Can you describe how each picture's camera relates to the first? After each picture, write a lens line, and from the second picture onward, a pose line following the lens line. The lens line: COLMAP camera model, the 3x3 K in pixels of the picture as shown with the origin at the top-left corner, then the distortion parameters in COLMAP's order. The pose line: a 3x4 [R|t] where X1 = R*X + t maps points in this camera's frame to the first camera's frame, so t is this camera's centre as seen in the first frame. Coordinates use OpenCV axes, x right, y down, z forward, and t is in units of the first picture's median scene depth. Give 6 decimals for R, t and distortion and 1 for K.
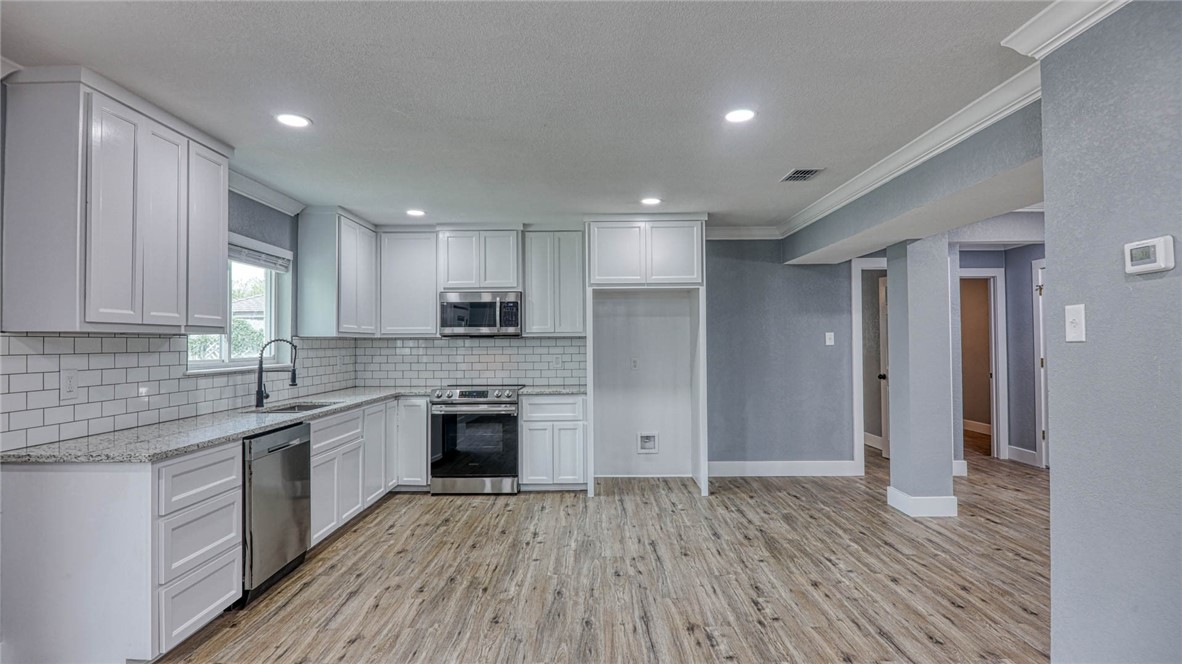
lens RADIAL K [[588.8, 0, 592.3], [0, 588.8, 330.3], [0, 0, 1]] dist [0.002949, -0.010855]
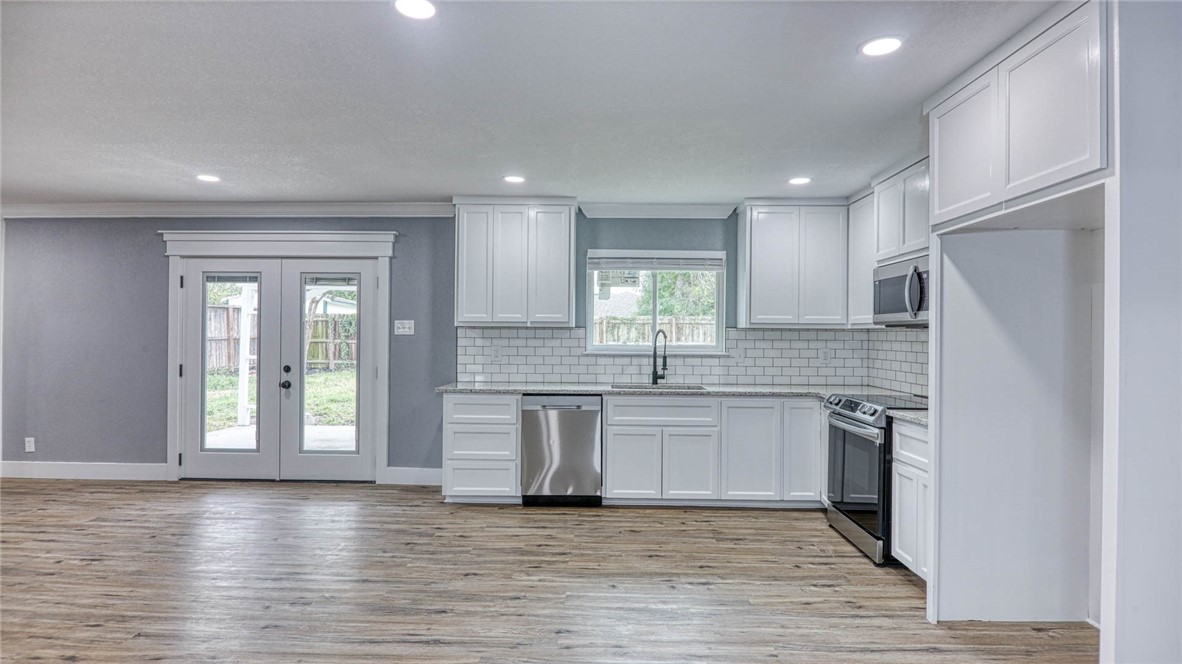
lens RADIAL K [[588.8, 0, 590.3], [0, 588.8, 332.4], [0, 0, 1]] dist [0.002949, -0.010855]
pose [[-0.022786, 0.001440, -0.999739, 0.677196], [0.013651, 0.999906, 0.001129, 0.015891], [0.999647, -0.013622, -0.022804, 0.878324]]
